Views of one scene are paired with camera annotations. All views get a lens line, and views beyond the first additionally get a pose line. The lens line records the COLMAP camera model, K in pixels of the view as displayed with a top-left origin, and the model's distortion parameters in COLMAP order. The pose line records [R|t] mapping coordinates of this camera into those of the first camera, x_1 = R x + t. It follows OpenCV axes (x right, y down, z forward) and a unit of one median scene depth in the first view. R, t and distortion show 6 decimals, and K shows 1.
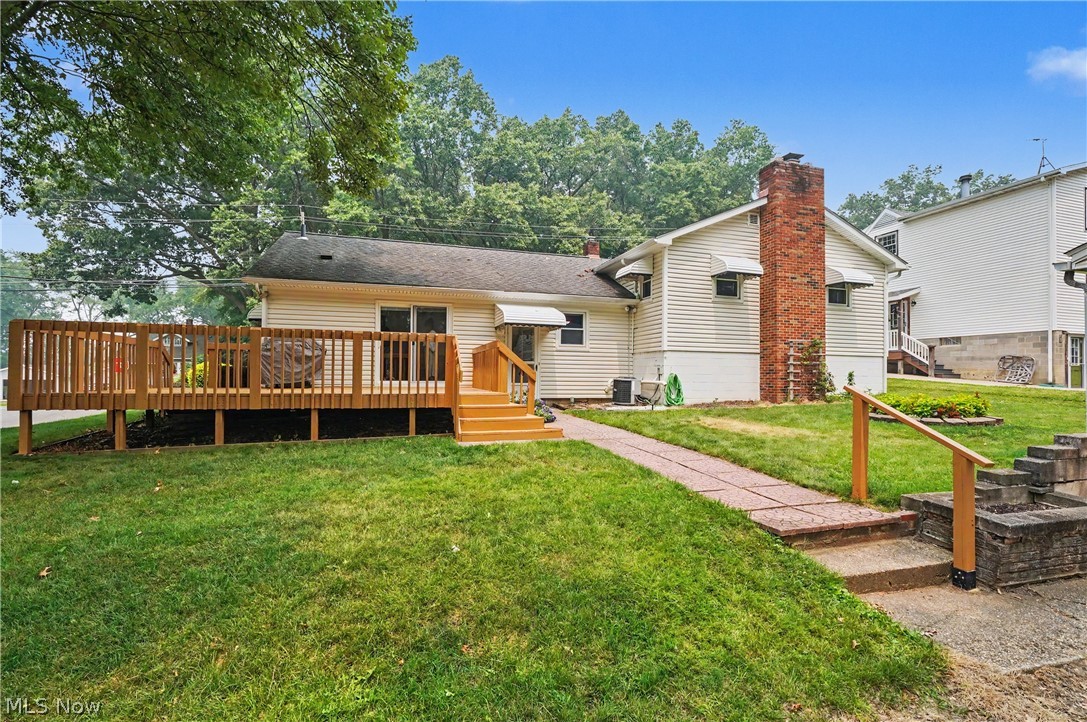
lens RADIAL K [[492.6, 0, 545.3], [0, 492.6, 365.8], [0, 0, 1]] dist [-0.009905, 0.000262]
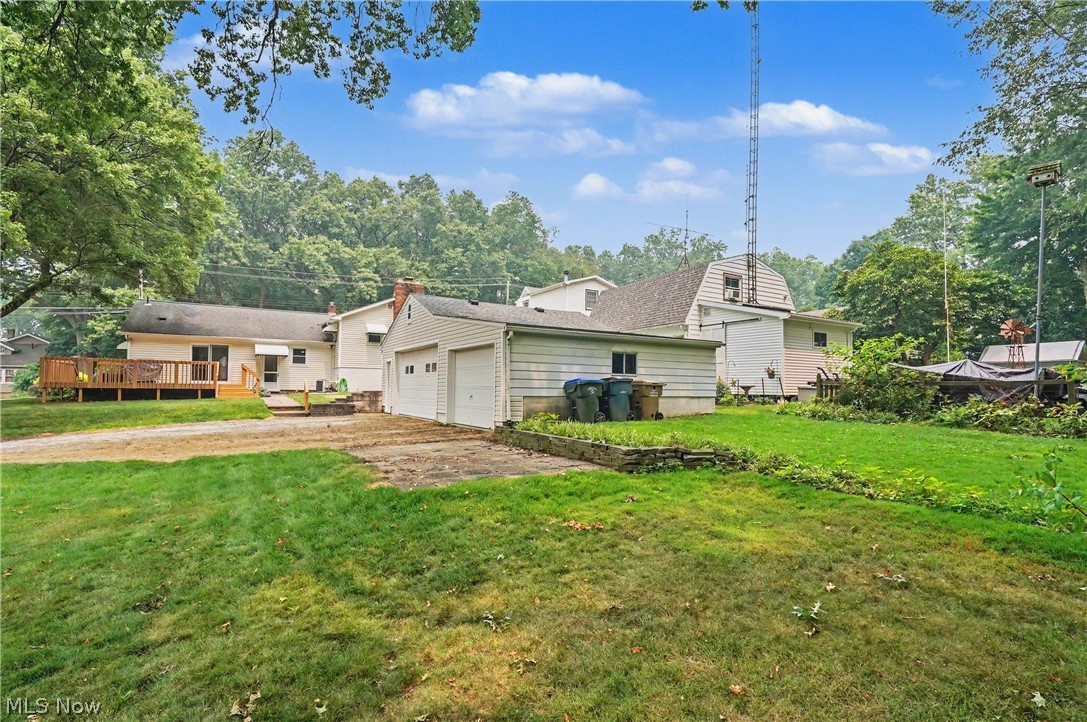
lens RADIAL K [[501.8, 0, 546.8], [0, 501.8, 376.6], [0, 0, 1]] dist [-0.003517, -0.000642]
pose [[0.970425, 0.005527, 0.241338, 0.605186], [-0.006450, 0.999975, 0.003036, -0.001759], [-0.241315, -0.004503, 0.970436, -1.410216]]
